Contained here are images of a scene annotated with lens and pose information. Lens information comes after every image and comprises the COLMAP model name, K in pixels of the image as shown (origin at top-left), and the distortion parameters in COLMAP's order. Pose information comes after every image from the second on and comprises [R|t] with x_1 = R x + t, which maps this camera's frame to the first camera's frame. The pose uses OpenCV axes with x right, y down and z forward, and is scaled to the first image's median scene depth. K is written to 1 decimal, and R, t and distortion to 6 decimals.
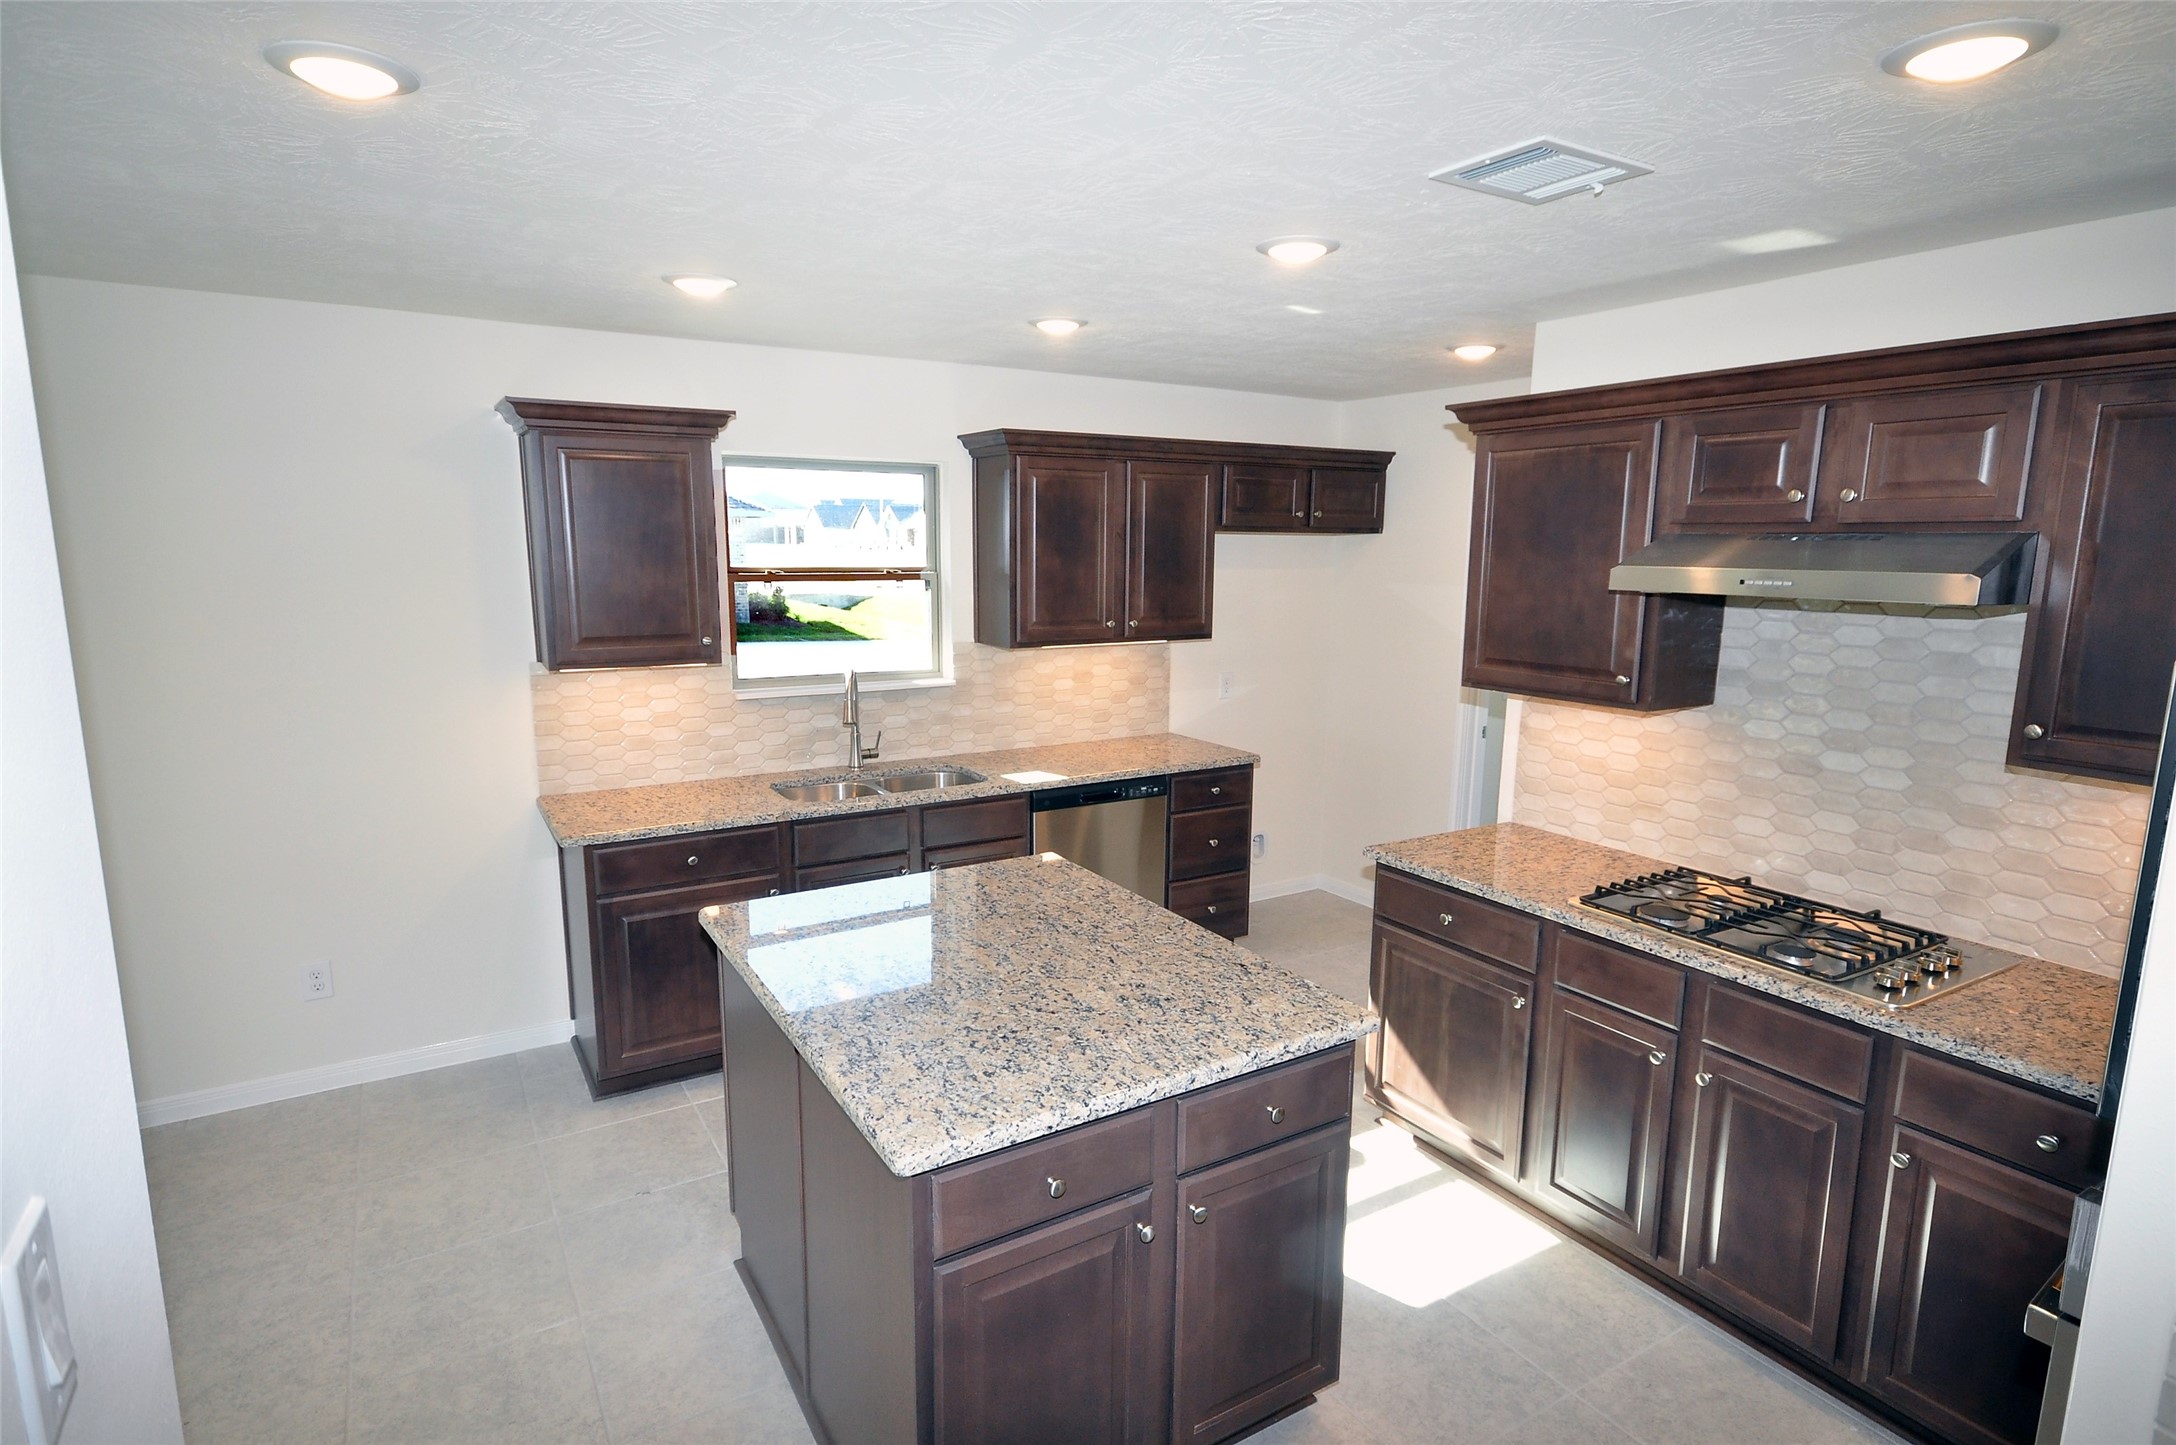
lens RADIAL K [[1143.7, 0, 1095.0], [0, 1143.7, 725.9], [0, 0, 1]] dist [0.005349, 0.000873]
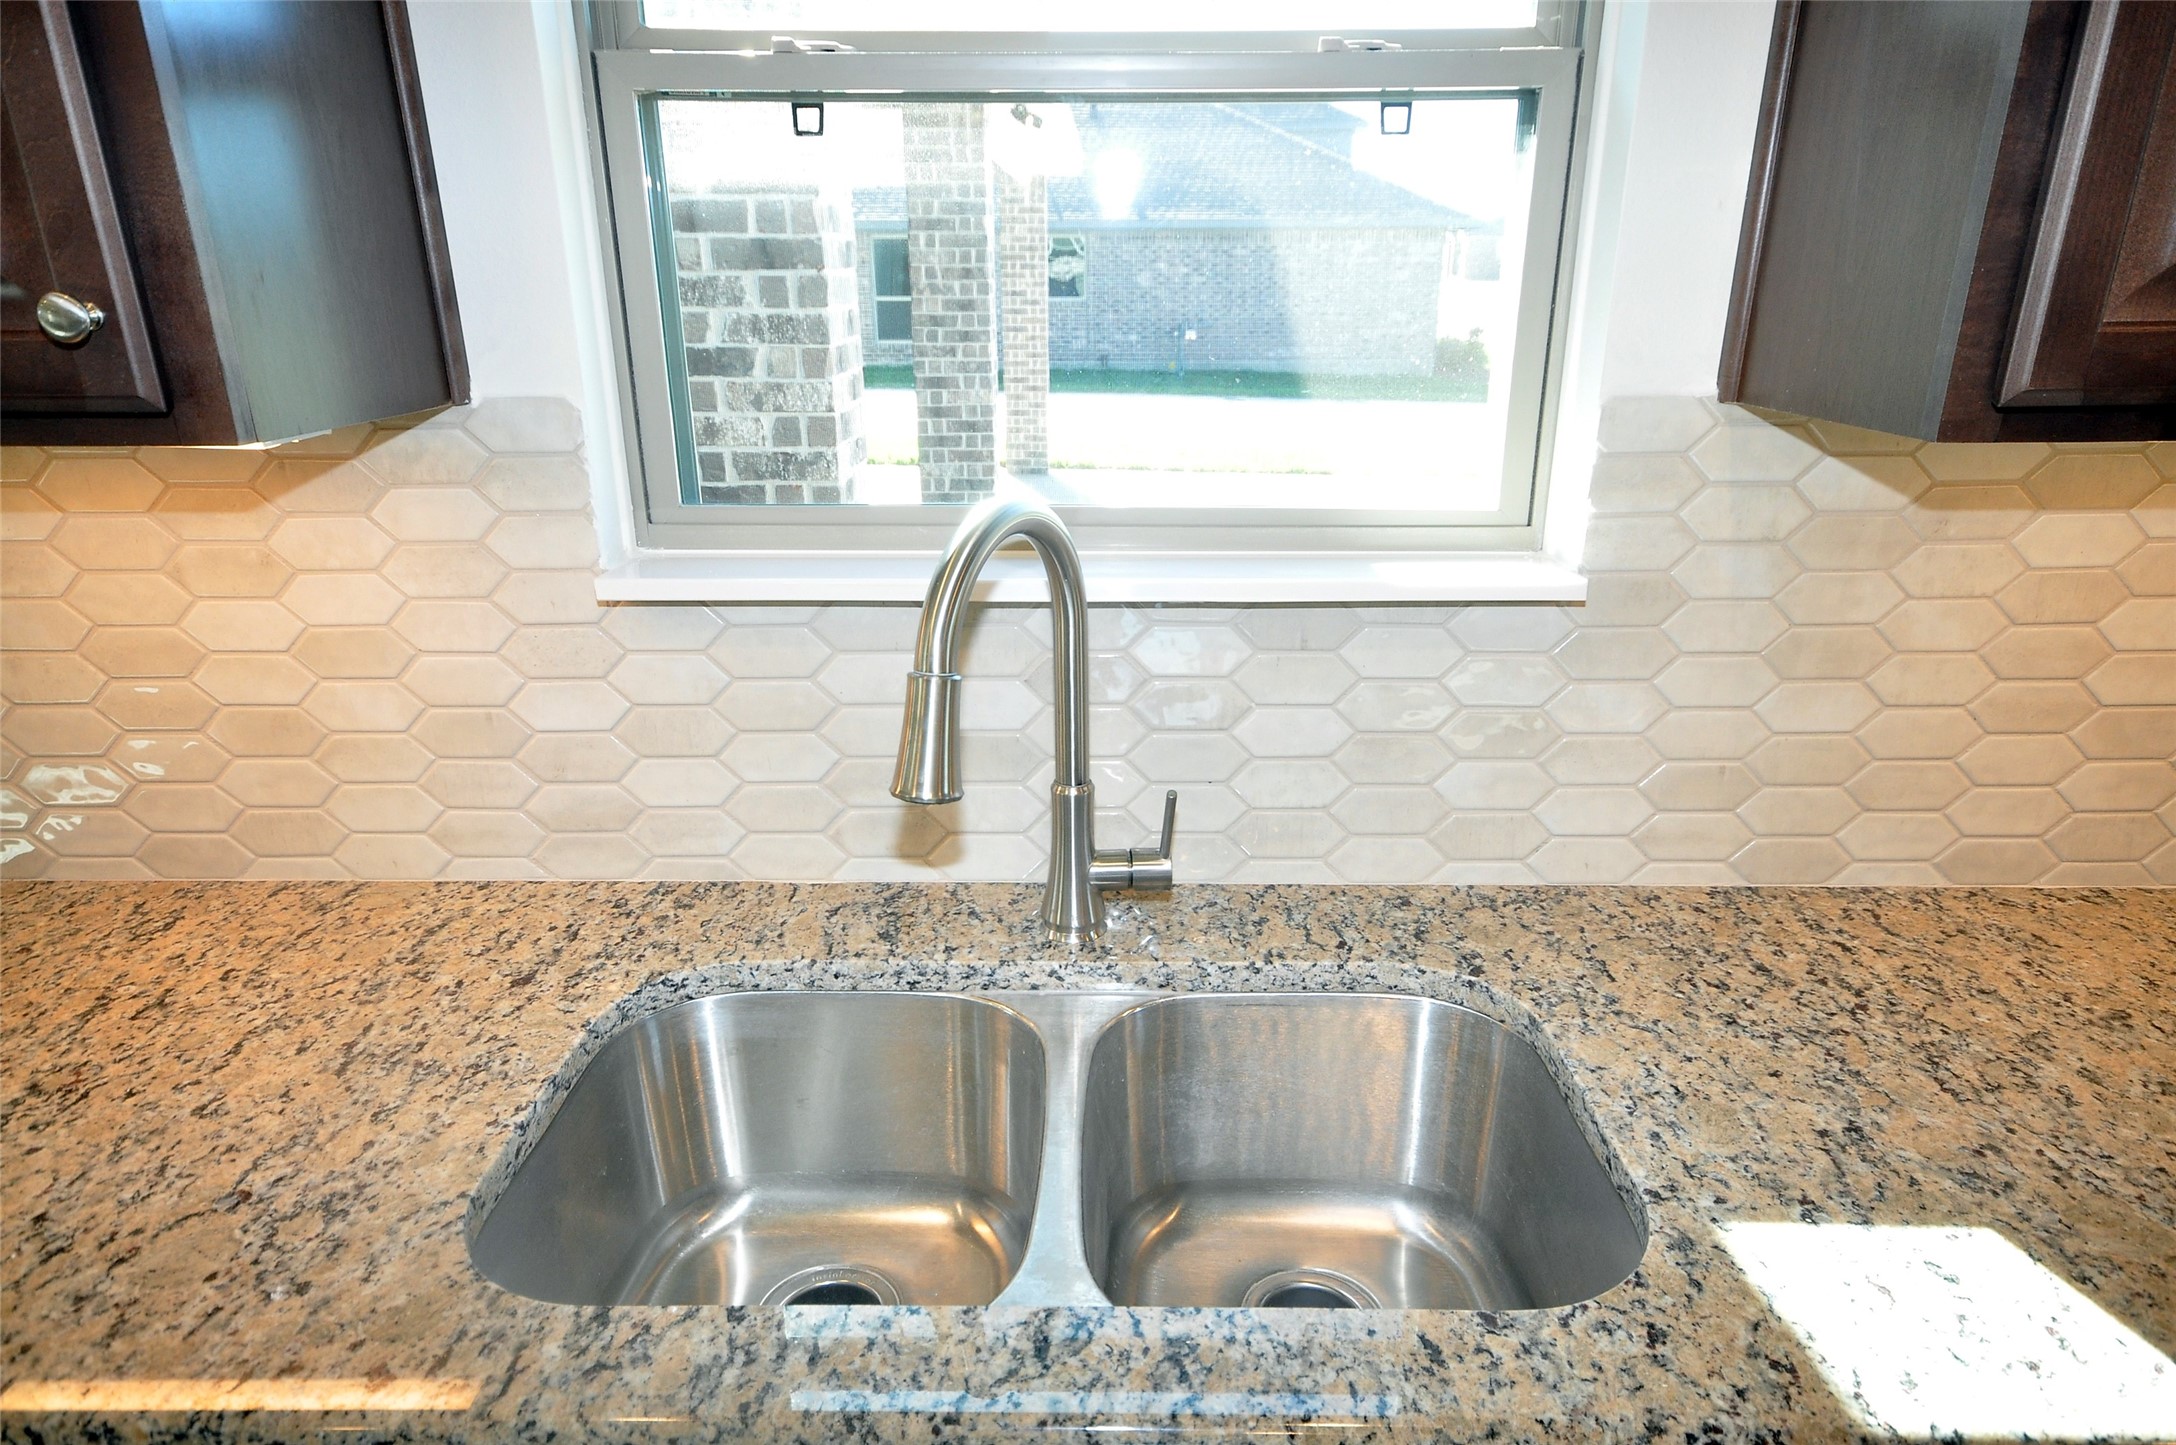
lens RADIAL K [[1295.6, 0, 1096.4], [0, 1295.6, 751.7], [0, 0, 1]] dist [-0.001176, 0.000589]
pose [[0.843518, 0.175683, -0.507555, -0.086969], [-0.079128, 0.975328, 0.206090, -0.061832], [0.531239, -0.133679, 0.836609, 0.904454]]
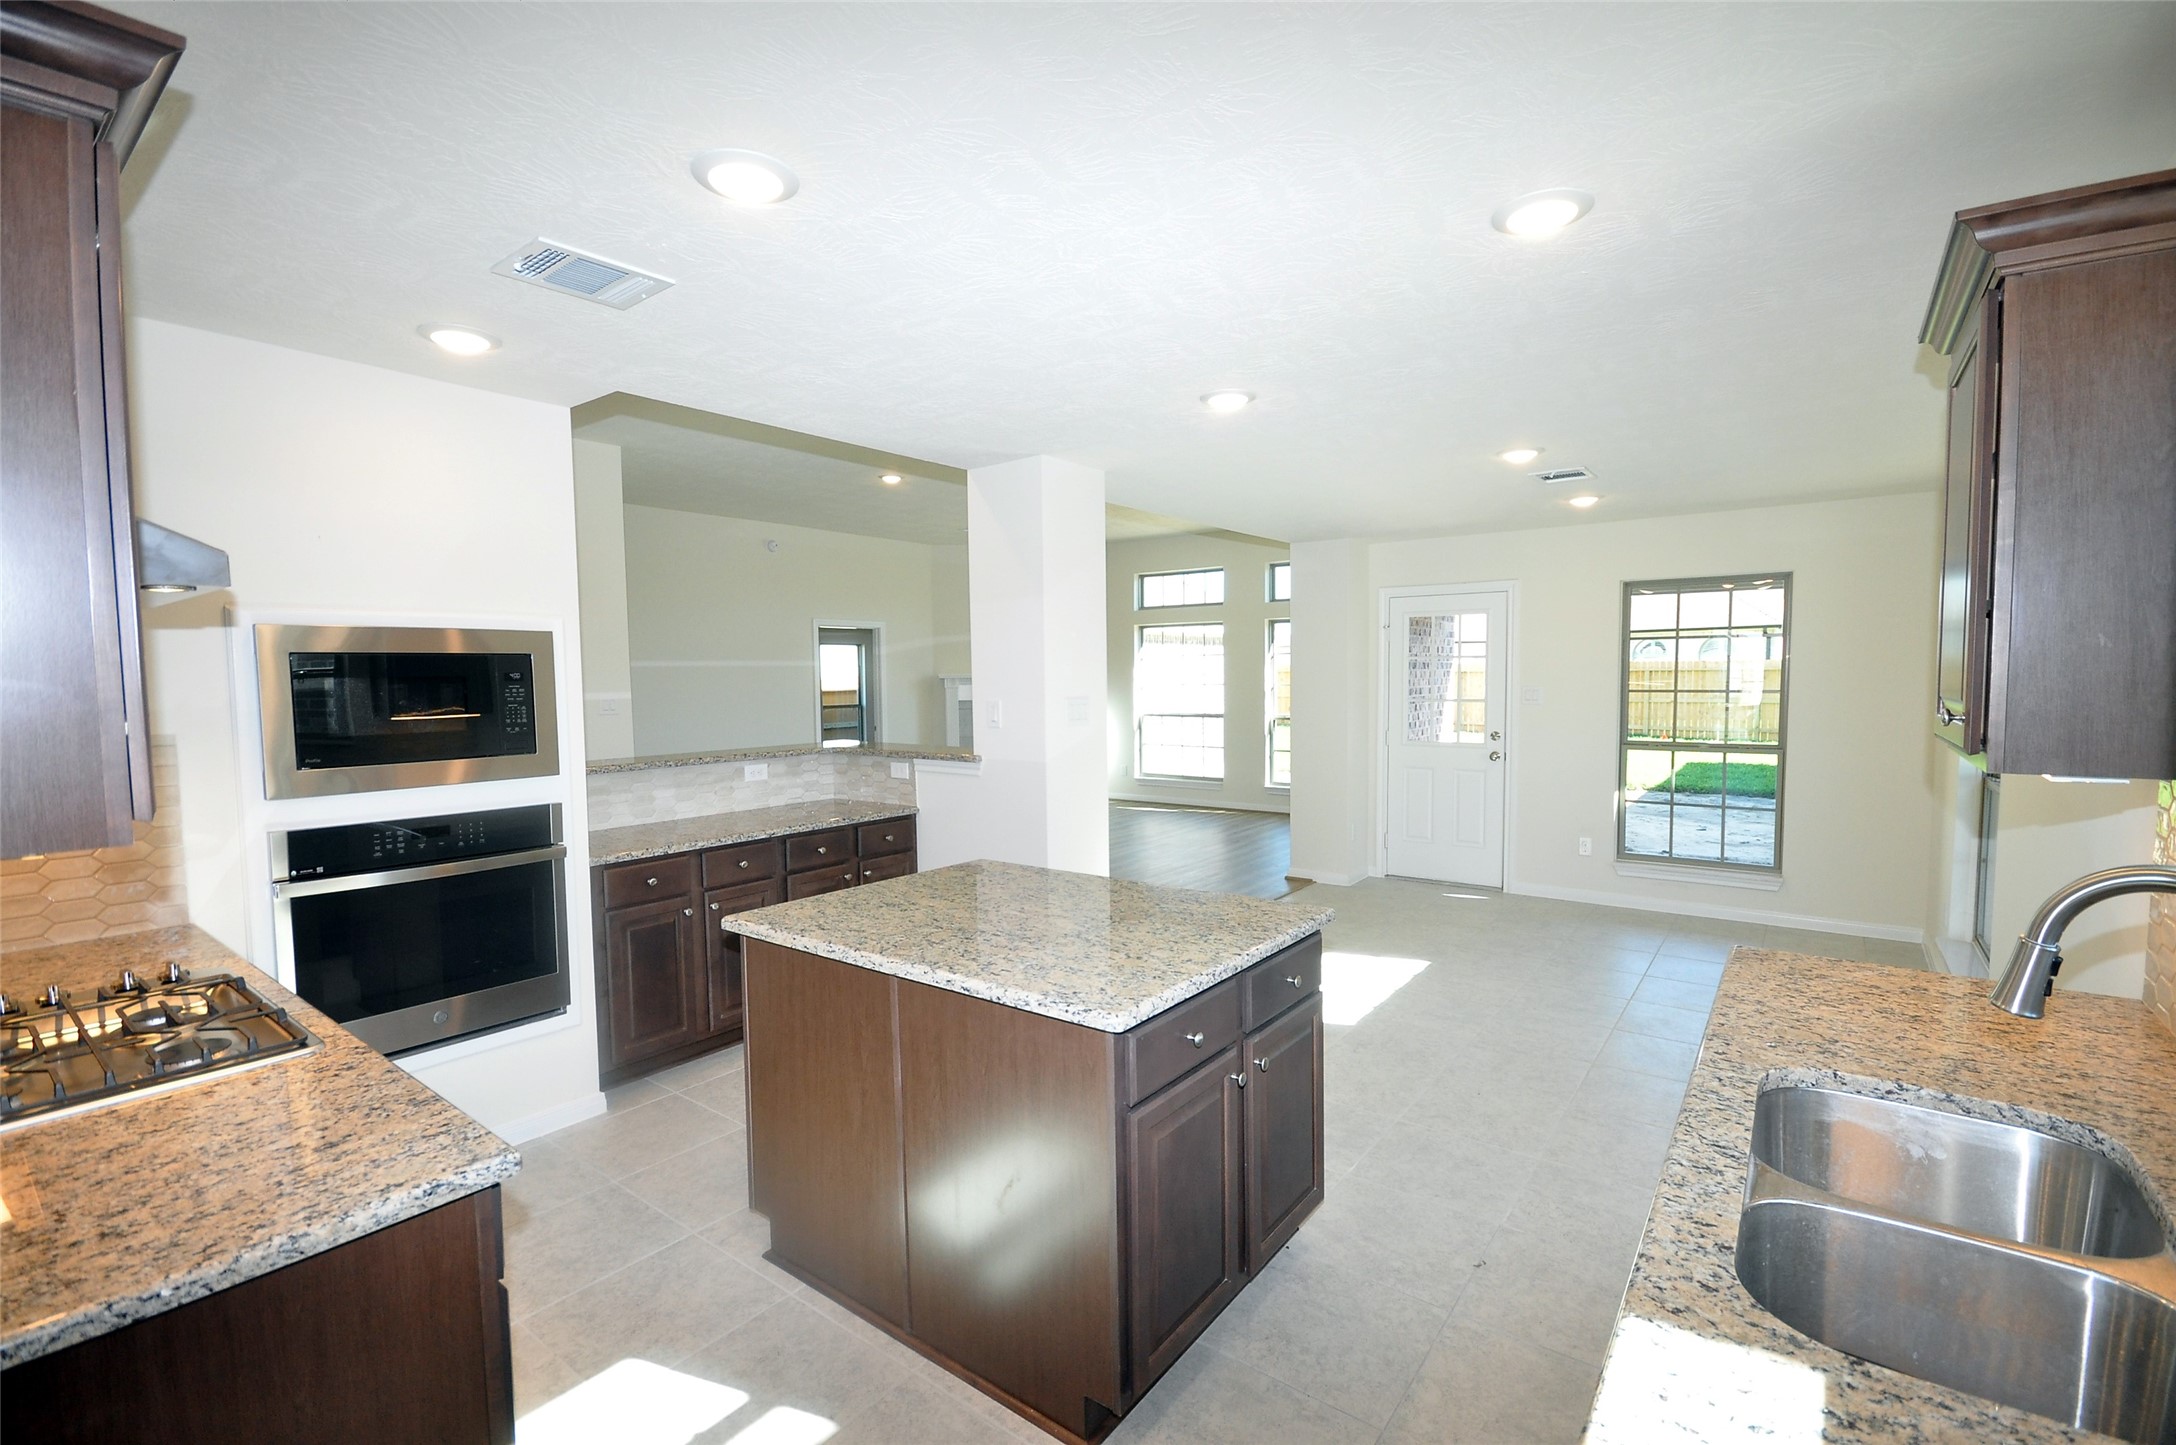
lens RADIAL K [[952.0, 0, 1095.0], [0, 952.0, 731.3], [0, 0, 1]] dist [0.008728, -0.014747]
pose [[-0.931790, 0.023448, -0.362241, 0.137032], [-0.057225, 0.975945, 0.210371, -0.130933], [0.358460, 0.216751, -0.908034, 1.232180]]
